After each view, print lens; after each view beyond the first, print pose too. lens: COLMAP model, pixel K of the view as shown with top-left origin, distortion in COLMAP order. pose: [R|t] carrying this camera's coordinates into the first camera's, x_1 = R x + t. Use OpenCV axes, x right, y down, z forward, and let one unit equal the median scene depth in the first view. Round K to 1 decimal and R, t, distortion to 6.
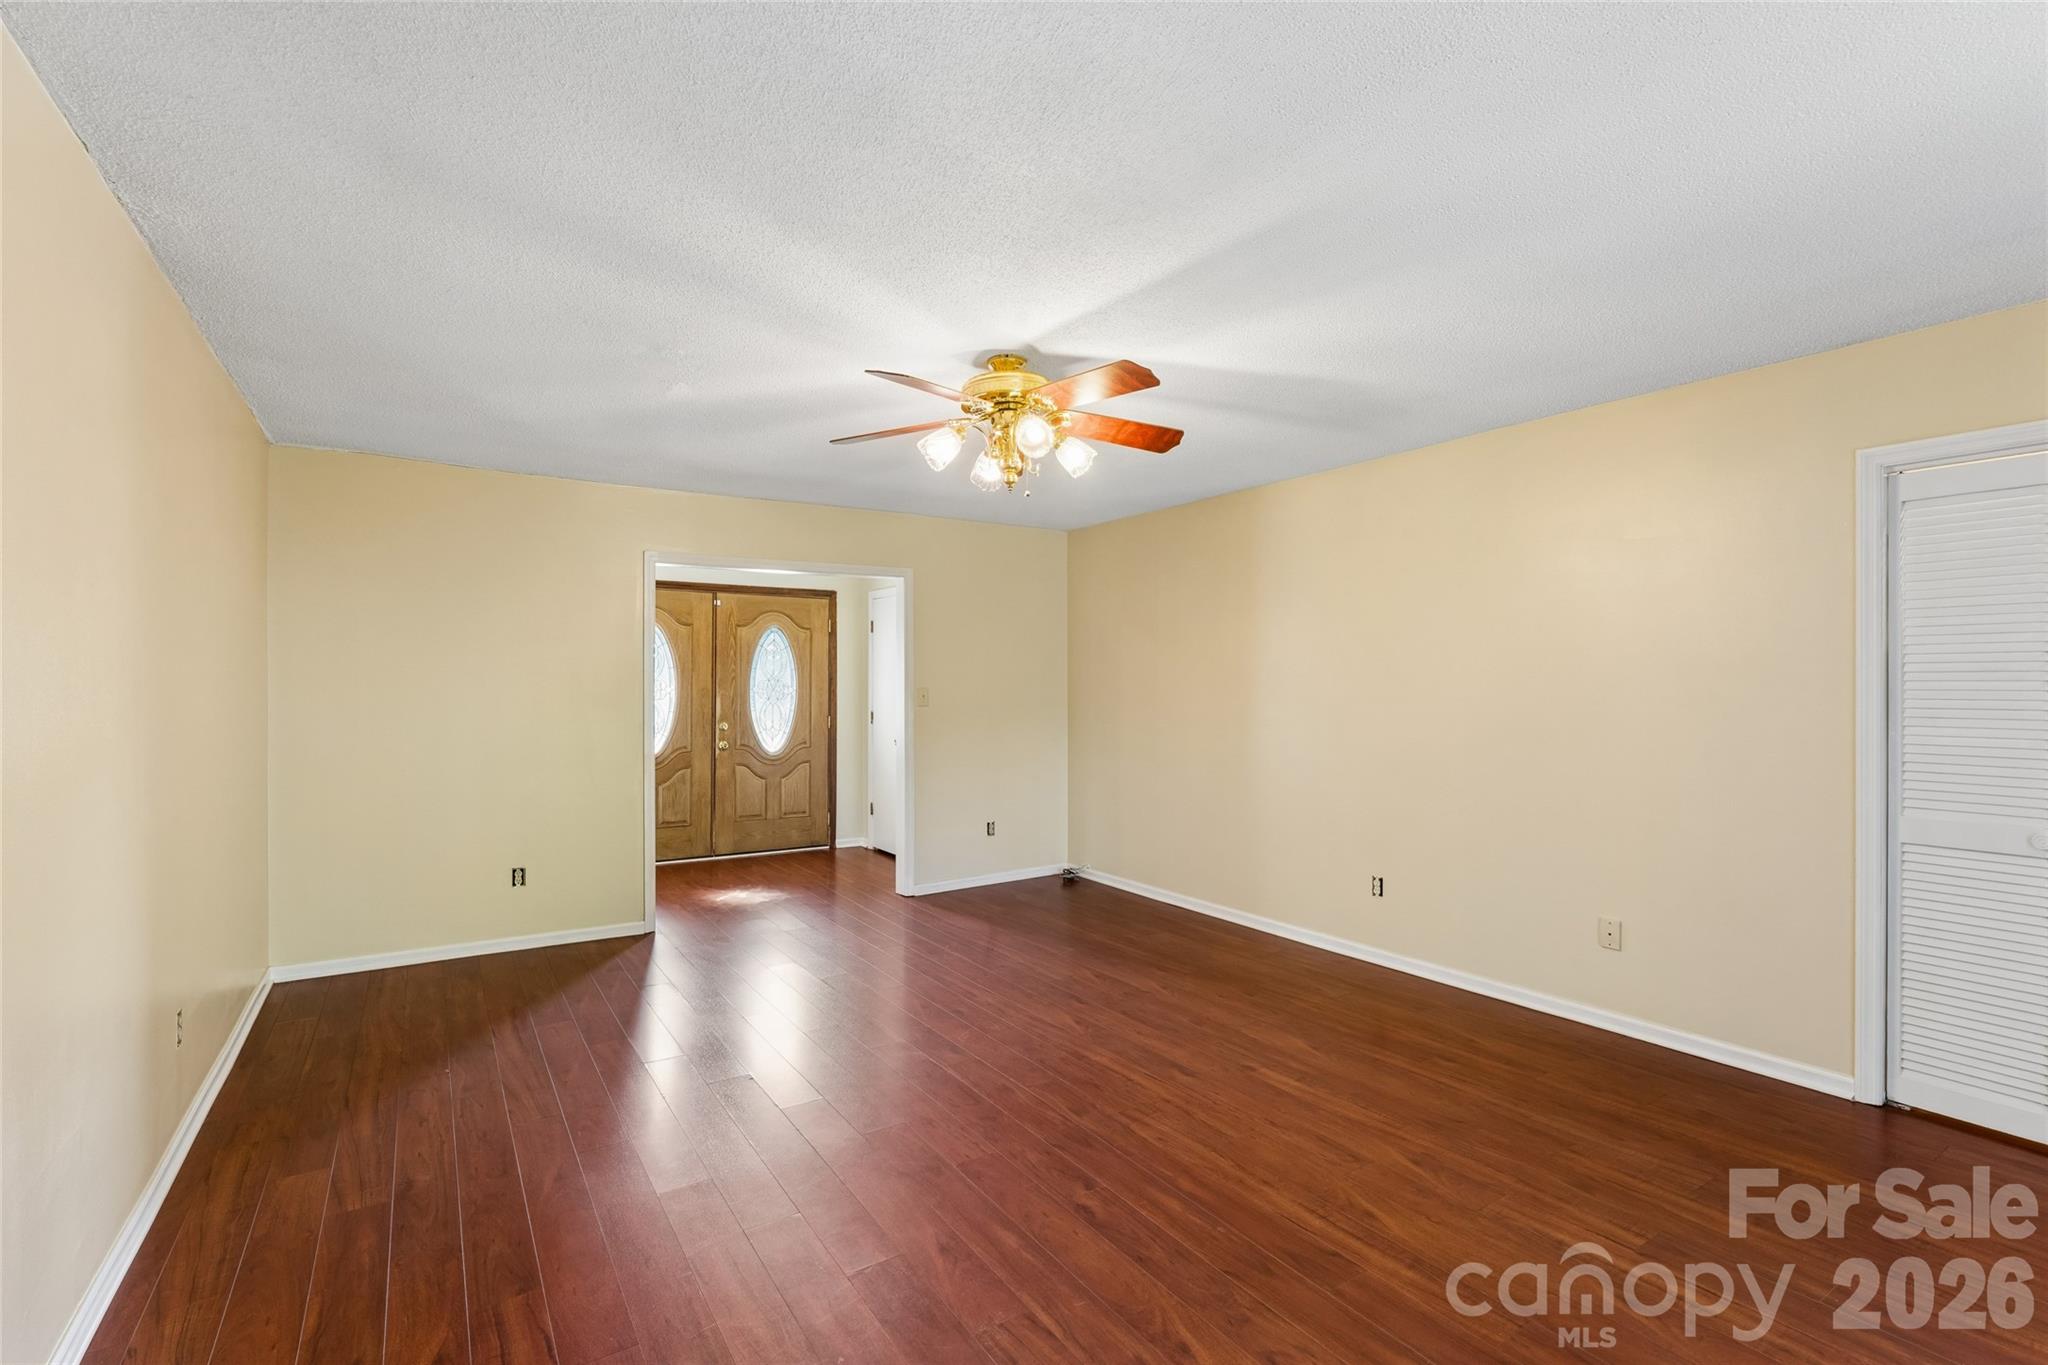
lens RADIAL K [[910.9, 0, 995.2], [0, 910.9, 693.1], [0, 0, 1]] dist [0.002341, -0.002227]
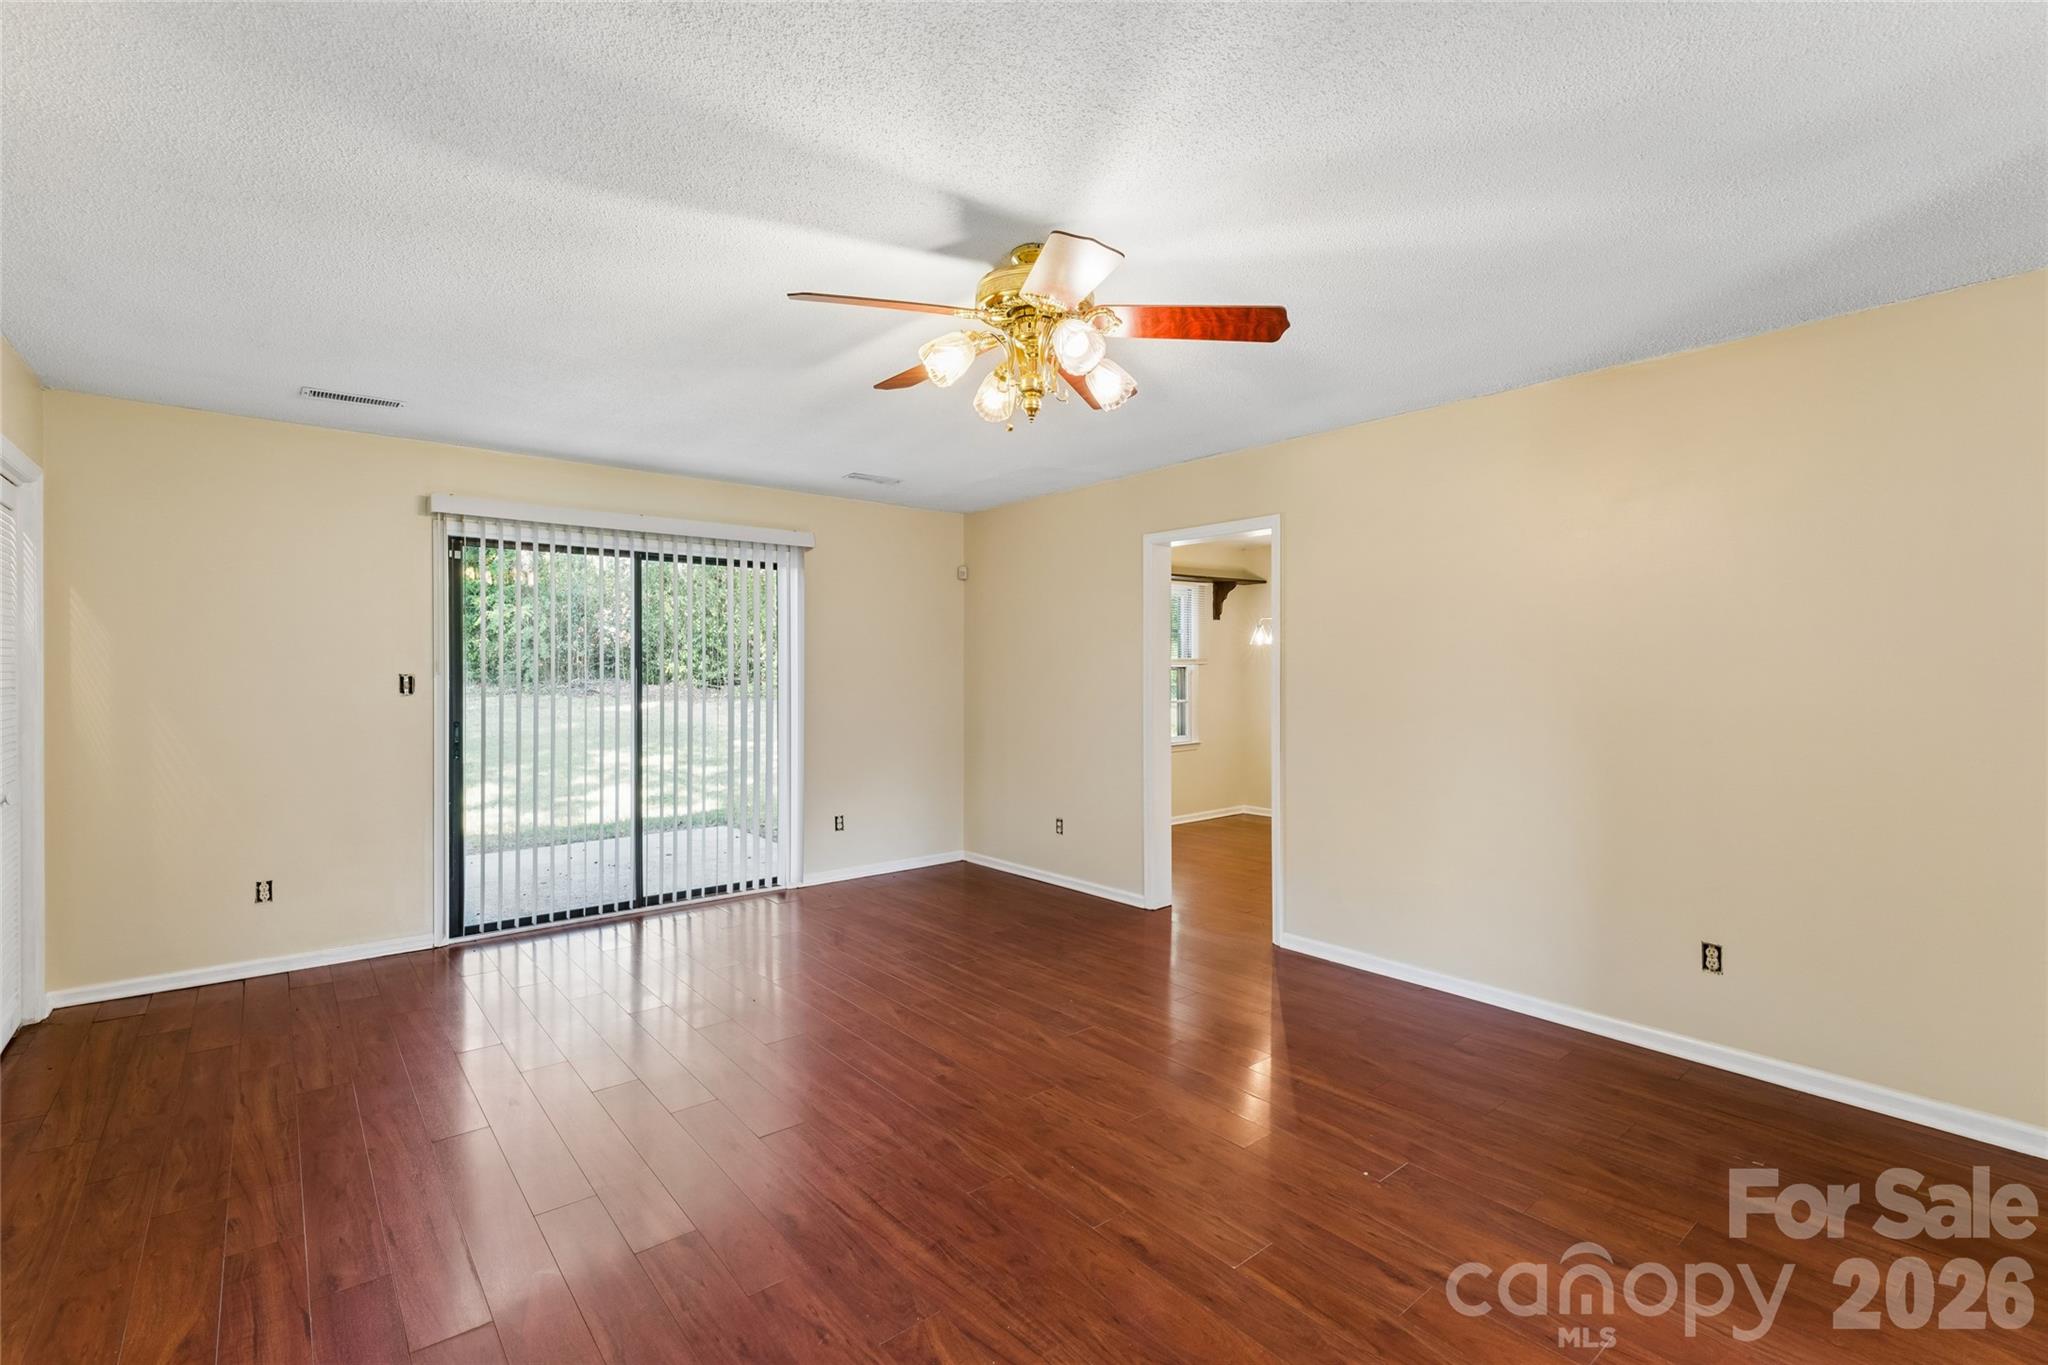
lens RADIAL K [[910.9, 0, 1000.1], [0, 910.9, 672.2], [0, 0, 1]] dist [0.002341, -0.002227]
pose [[-0.992524, 0.001255, -0.122046, 0.120364], [0.000545, 0.999983, 0.005845, -0.006368], [0.122051, 0.005735, -0.992507, 1.538921]]
